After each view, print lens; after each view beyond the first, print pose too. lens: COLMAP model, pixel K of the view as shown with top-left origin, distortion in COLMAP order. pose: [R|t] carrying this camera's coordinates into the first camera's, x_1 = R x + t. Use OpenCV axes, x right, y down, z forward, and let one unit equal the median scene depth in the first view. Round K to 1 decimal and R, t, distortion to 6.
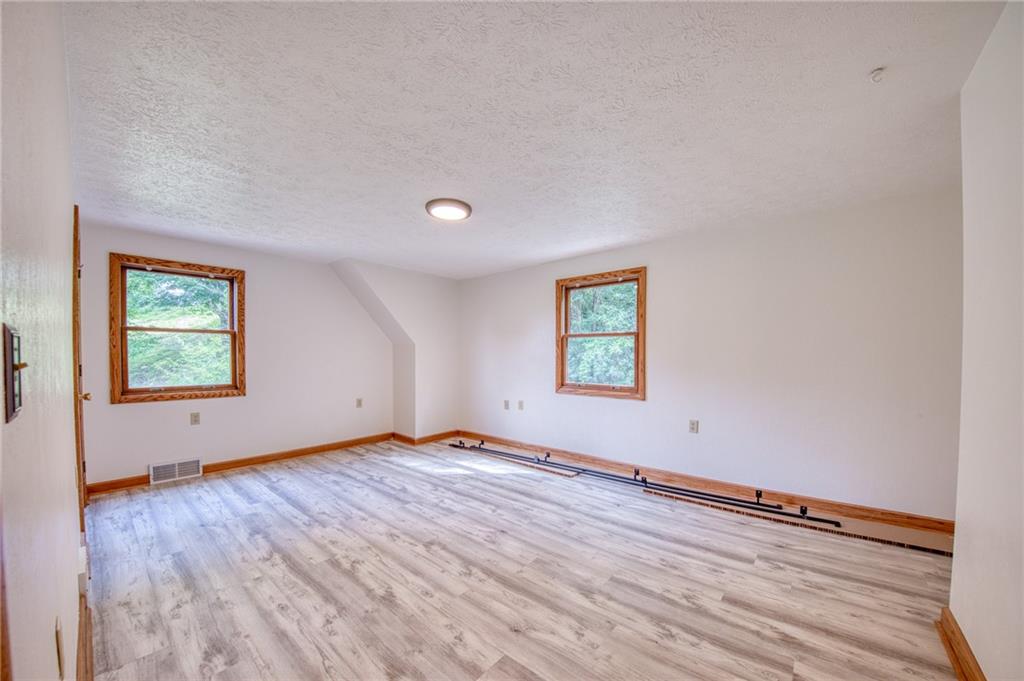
lens RADIAL K [[358.0, 0, 507.8], [0, 358.0, 344.1], [0, 0, 1]] dist [0.000792, -0.017304]
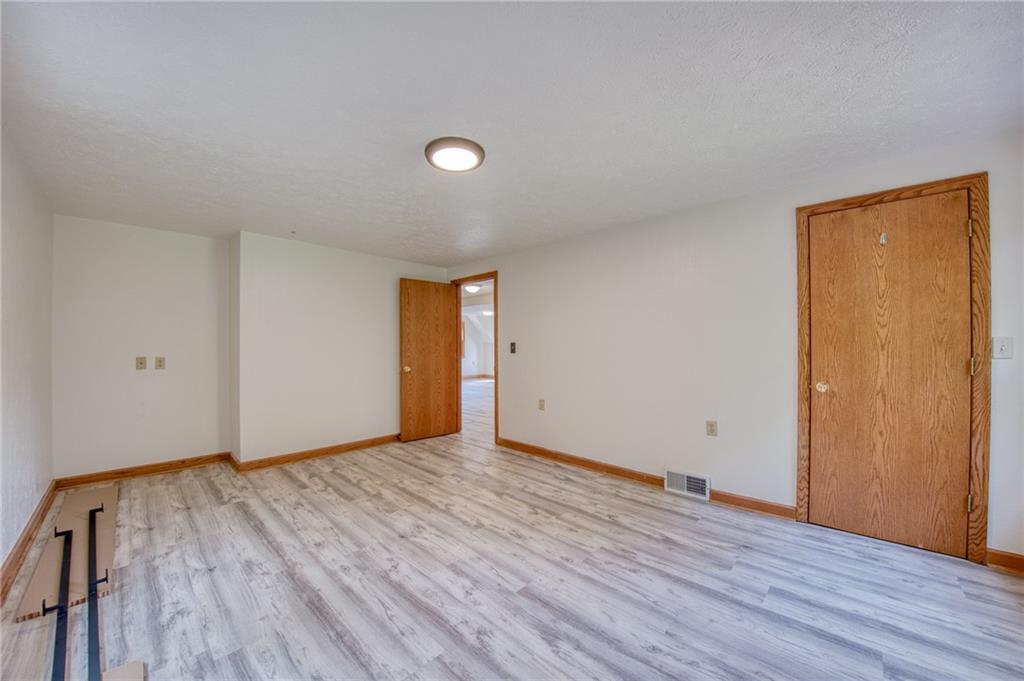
lens RADIAL K [[371.5, 0, 509.2], [0, 371.5, 348.0], [0, 0, 1]] dist [0.003968, -0.012290]
pose [[-0.998013, 0.004350, 0.062860, -0.390298], [0.003089, 0.999792, -0.020143, 0.055129], [-0.062934, -0.019908, -0.997819, 2.151848]]
